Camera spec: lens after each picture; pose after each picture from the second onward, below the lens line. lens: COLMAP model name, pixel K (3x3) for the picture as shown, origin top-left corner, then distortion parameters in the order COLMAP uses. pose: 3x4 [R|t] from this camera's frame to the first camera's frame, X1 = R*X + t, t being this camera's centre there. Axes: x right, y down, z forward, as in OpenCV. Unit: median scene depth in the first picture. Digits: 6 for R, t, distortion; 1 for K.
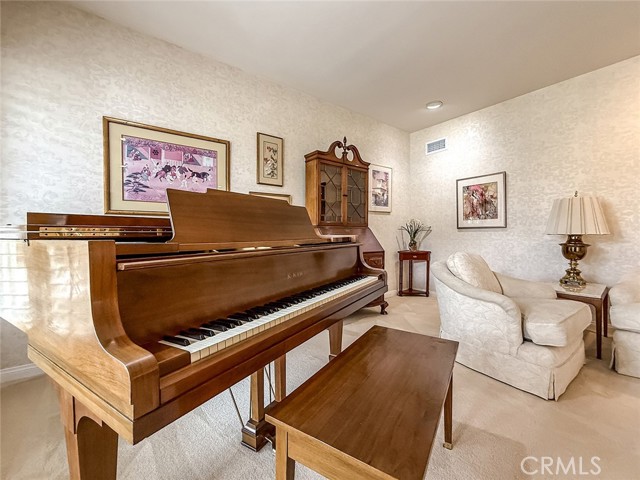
lens RADIAL K [[255.8, 0, 322.2], [0, 255.8, 237.3], [0, 0, 1]] dist [-0.002562, 0.000129]
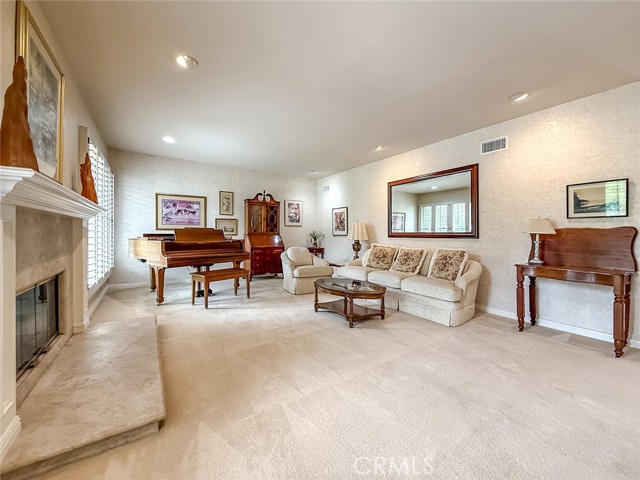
lens RADIAL K [[255.8, 0, 322.2], [0, 255.8, 237.3], [0, 0, 1]] dist [-0.002562, 0.000129]
pose [[0.997038, 0.012430, -0.075902, 0.722097], [-0.012448, 0.999922, 0.000236, -0.024960], [0.075899, 0.000709, 0.997115, -1.016142]]
